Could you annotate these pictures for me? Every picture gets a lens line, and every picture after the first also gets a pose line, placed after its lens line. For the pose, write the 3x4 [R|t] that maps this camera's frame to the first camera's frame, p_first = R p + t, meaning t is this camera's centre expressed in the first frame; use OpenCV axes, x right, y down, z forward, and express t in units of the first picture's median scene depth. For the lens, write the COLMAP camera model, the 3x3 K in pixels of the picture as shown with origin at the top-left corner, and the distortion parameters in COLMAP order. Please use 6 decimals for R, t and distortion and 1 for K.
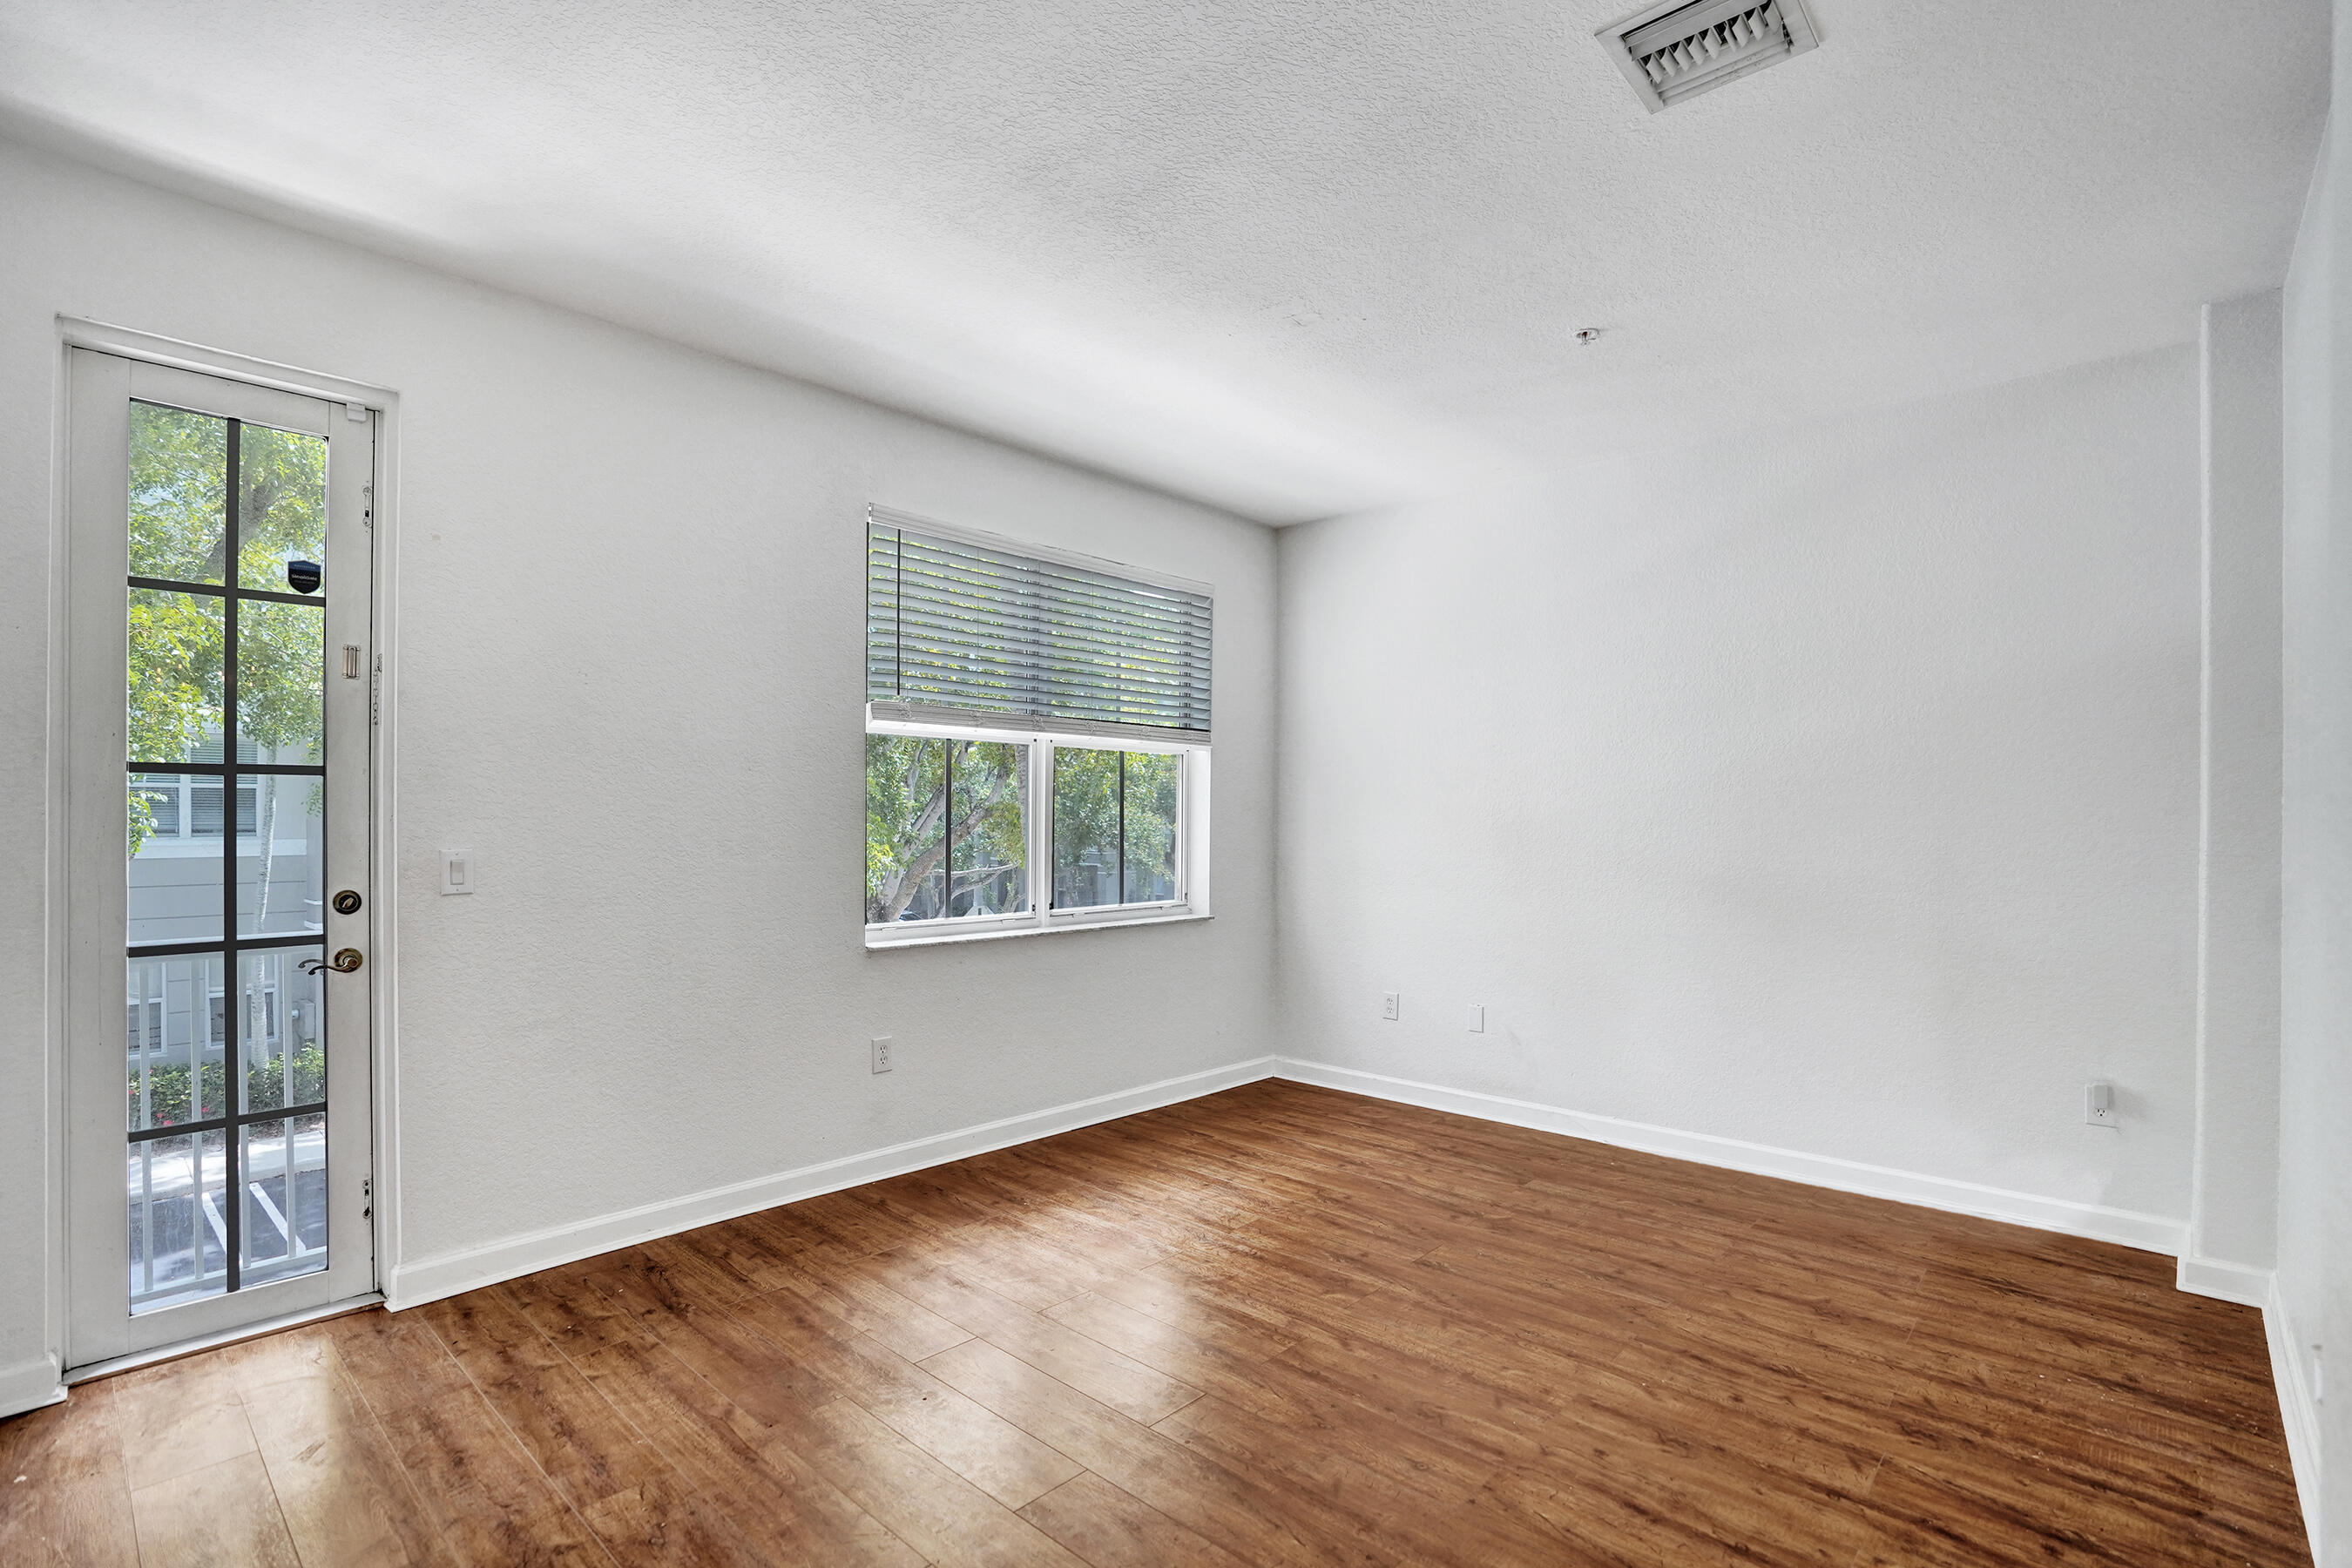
lens RADIAL K [[1091.5, 0, 1176.0], [0, 1091.5, 784.0], [0, 0, 1]] dist [-0.055416, 0.020912]
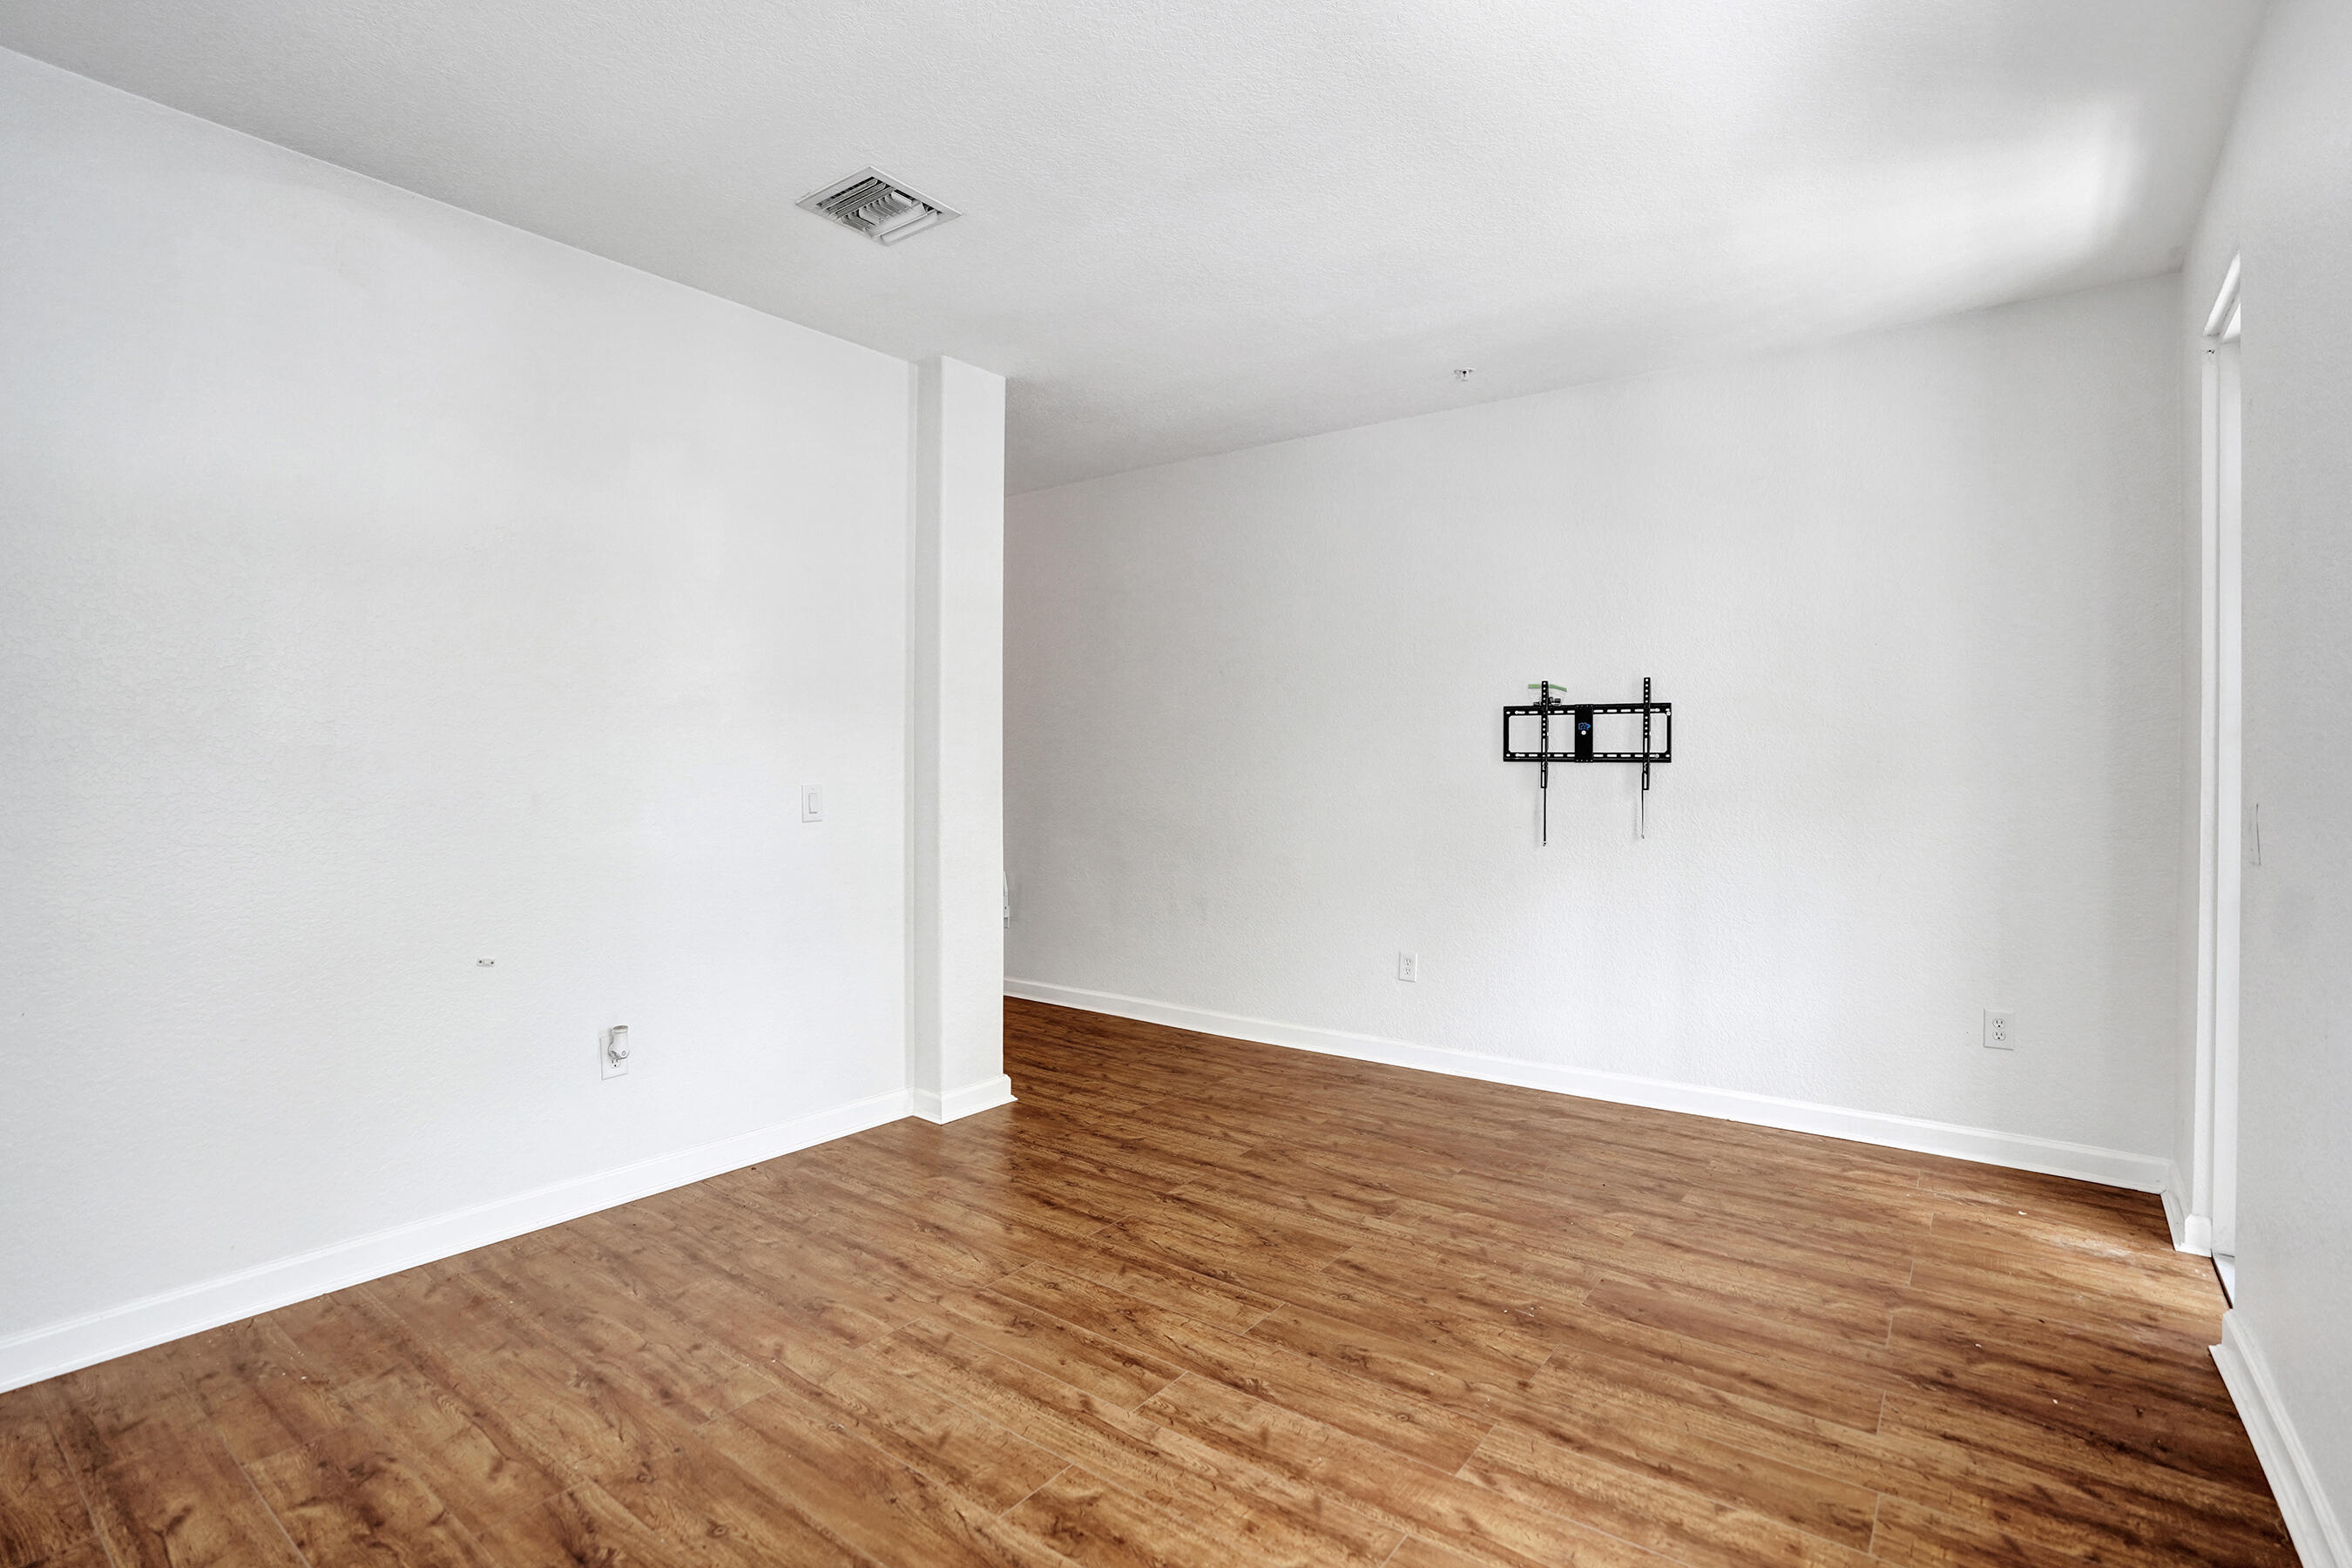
lens RADIAL K [[1091.5, 0, 1176.0], [0, 1091.5, 784.0], [0, 0, 1]] dist [-0.055416, 0.020912]
pose [[-0.994797, -0.007468, -0.101601, 0.174771], [-0.006736, 0.999949, -0.007547, 0.062421], [0.101652, -0.006823, -0.994797, 1.804163]]
